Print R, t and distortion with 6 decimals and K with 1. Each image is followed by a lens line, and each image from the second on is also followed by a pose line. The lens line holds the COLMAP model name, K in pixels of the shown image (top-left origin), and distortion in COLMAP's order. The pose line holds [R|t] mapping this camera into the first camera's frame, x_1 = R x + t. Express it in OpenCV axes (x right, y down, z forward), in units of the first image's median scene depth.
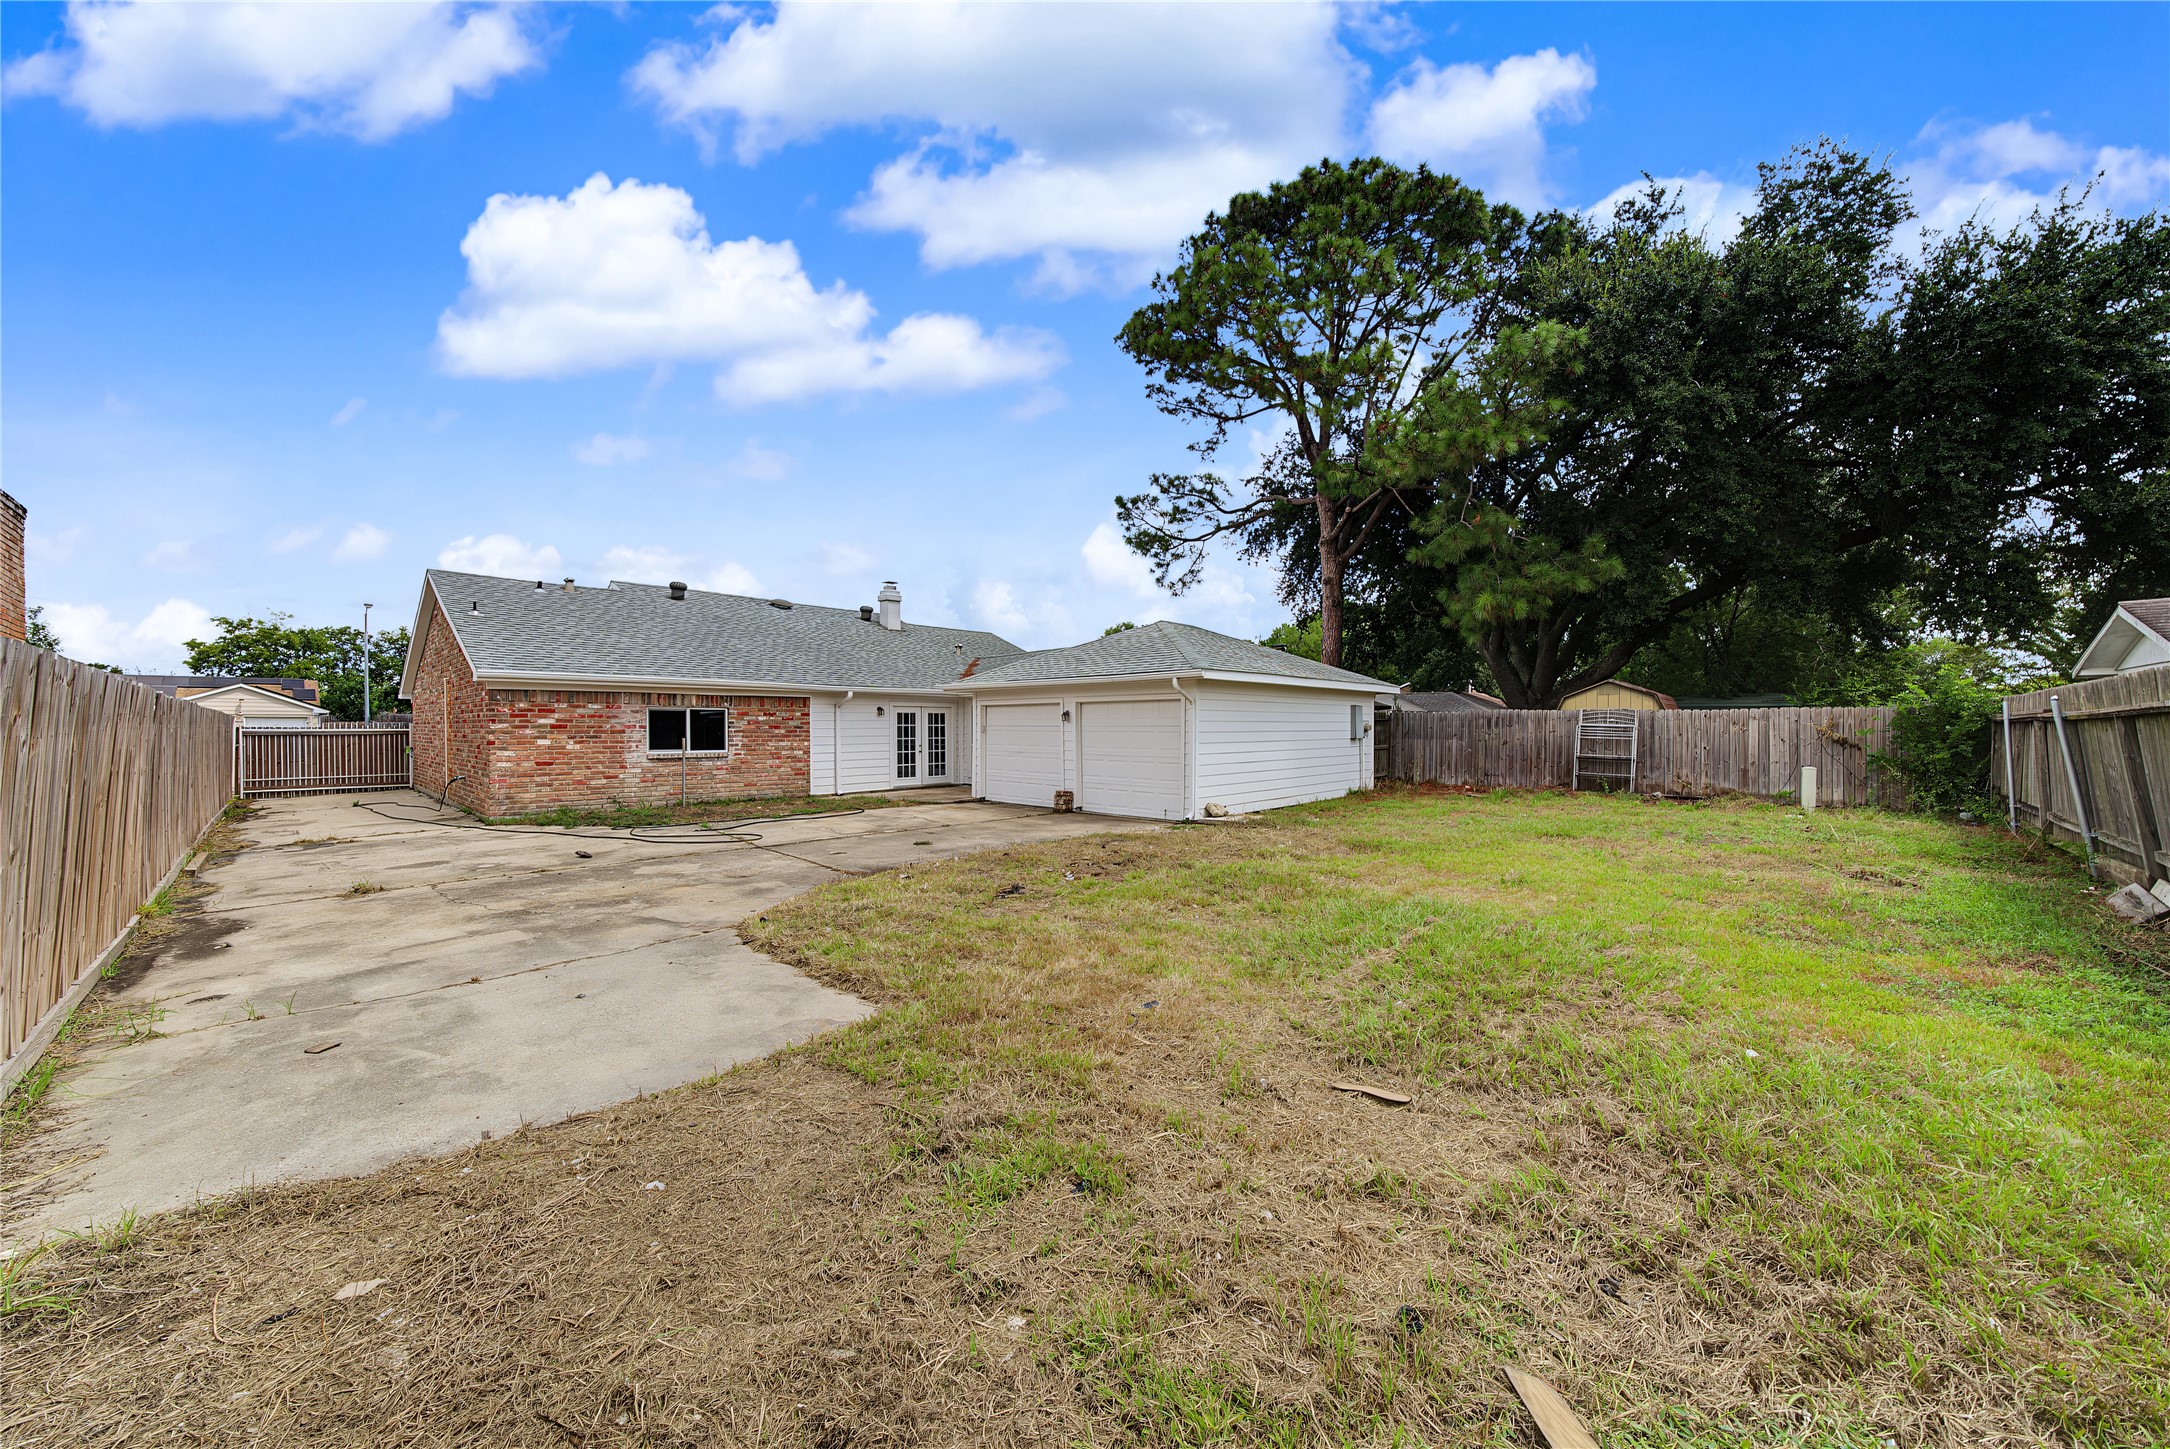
lens RADIAL K [[765.8, 0, 1084.3], [0, 765.8, 725.3], [0, 0, 1]] dist [-0.008596, 0.000900]
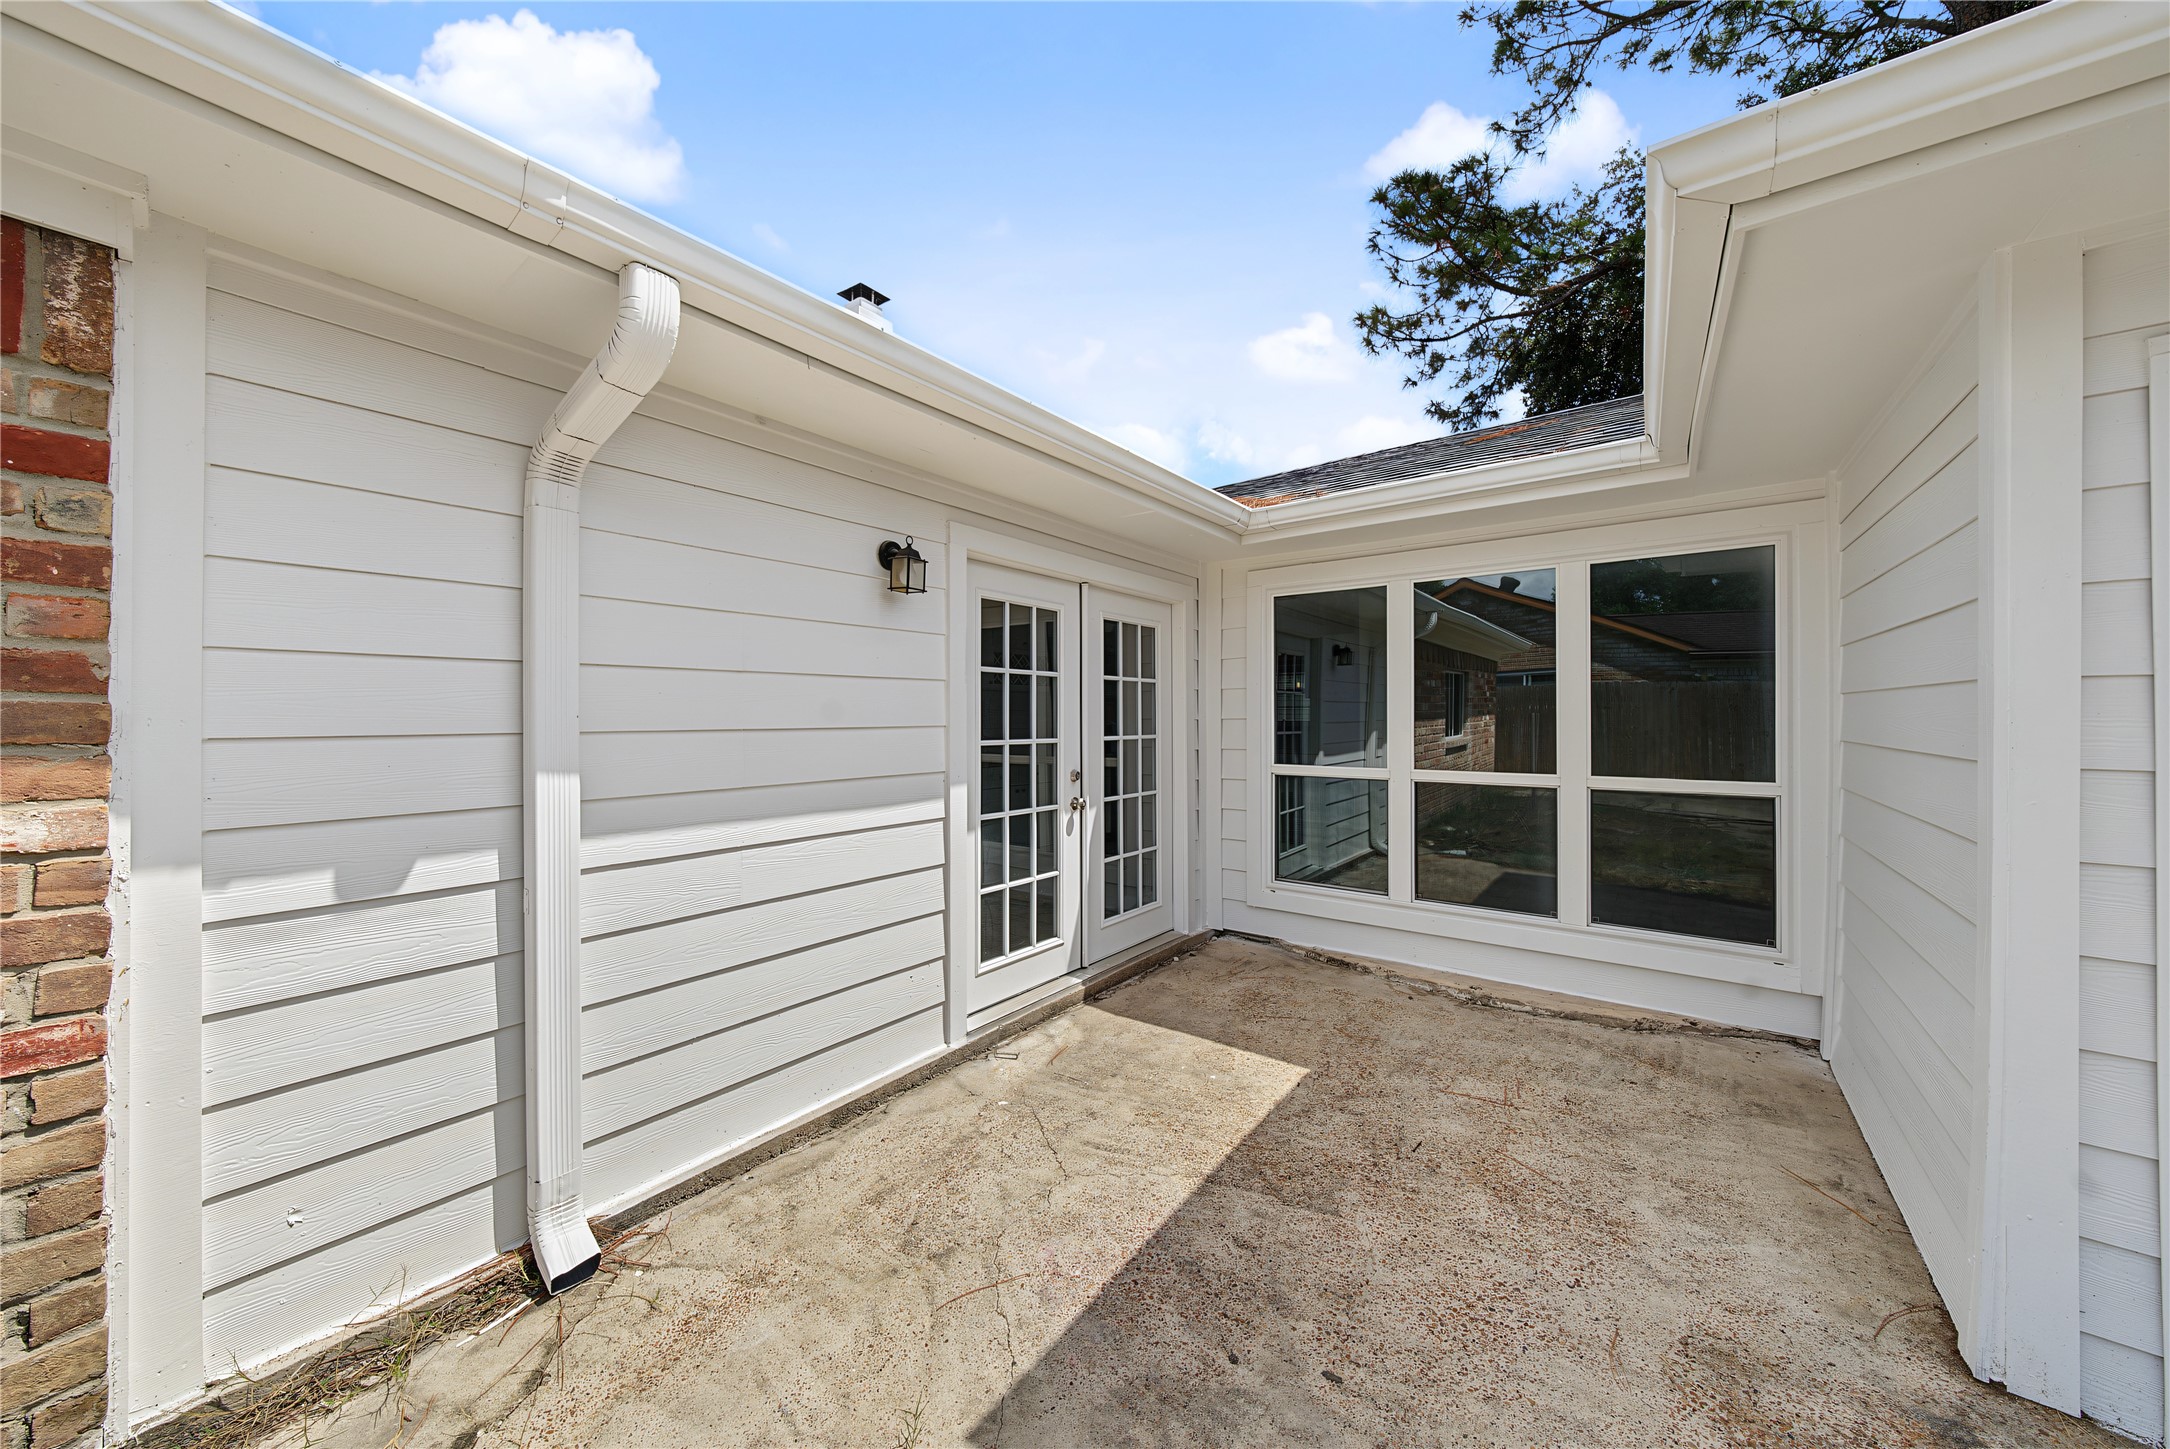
lens RADIAL K [[765.8, 0, 1081.4], [0, 765.8, 721.5], [0, 0, 1]] dist [-0.008596, 0.000900]
pose [[0.994026, 0.001912, 0.109130, -0.236223], [-0.002151, 0.999996, 0.002076, 0.011483], [-0.109125, -0.002299, 0.994025, 0.804701]]
